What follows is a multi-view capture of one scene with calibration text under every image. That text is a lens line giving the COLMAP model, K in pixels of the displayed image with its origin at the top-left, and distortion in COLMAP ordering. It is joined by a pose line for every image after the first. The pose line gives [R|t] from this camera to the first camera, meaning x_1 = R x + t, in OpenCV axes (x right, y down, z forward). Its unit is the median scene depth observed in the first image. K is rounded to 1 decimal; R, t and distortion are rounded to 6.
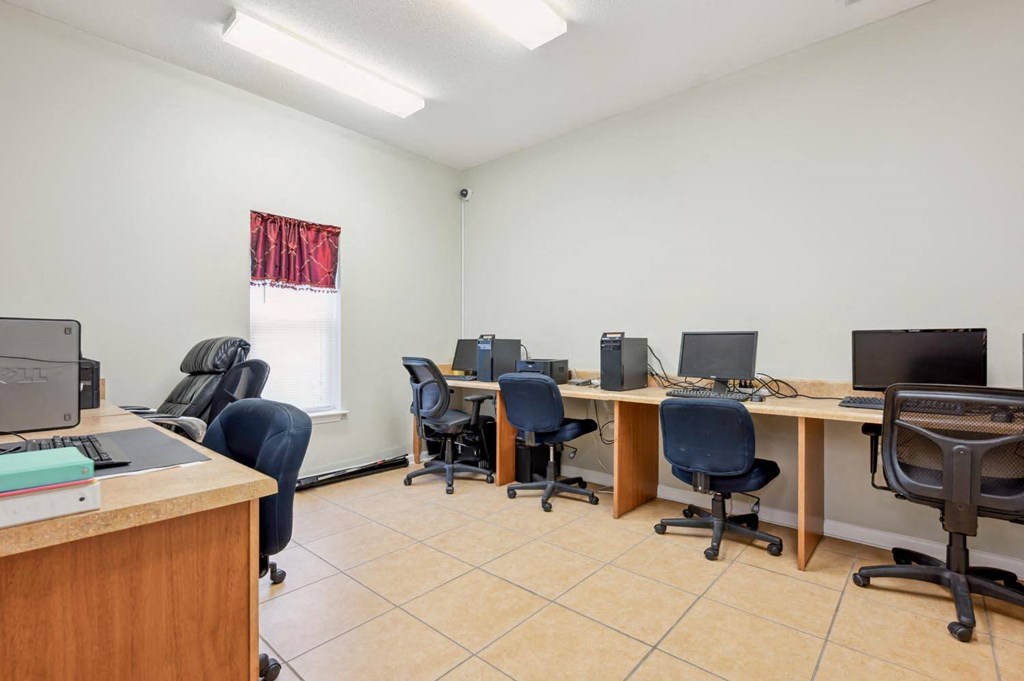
lens RADIAL K [[479.4, 0, 505.7], [0, 479.4, 343.8], [0, 0, 1]] dist [0.001741, 0.001196]
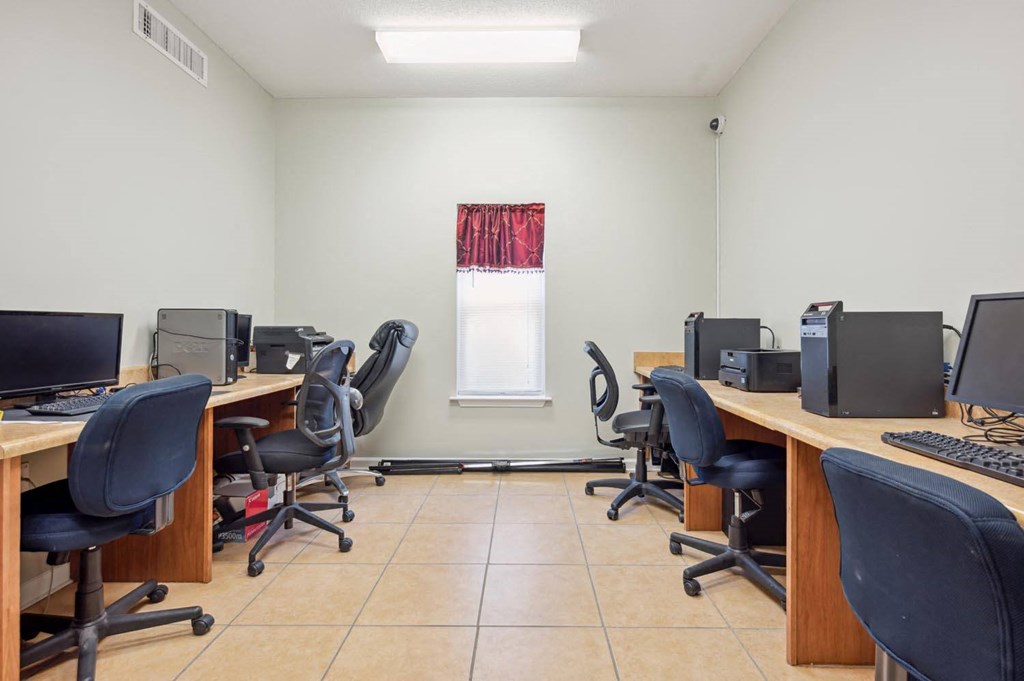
lens RADIAL K [[479.4, 0, 514.3], [0, 479.4, 319.3], [0, 0, 1]] dist [0.001741, 0.001196]
pose [[0.656162, -0.013448, -0.754500, 0.347985], [0.002562, 0.999875, -0.015593, 0.001779], [0.754616, 0.008298, 0.656114, 0.352710]]
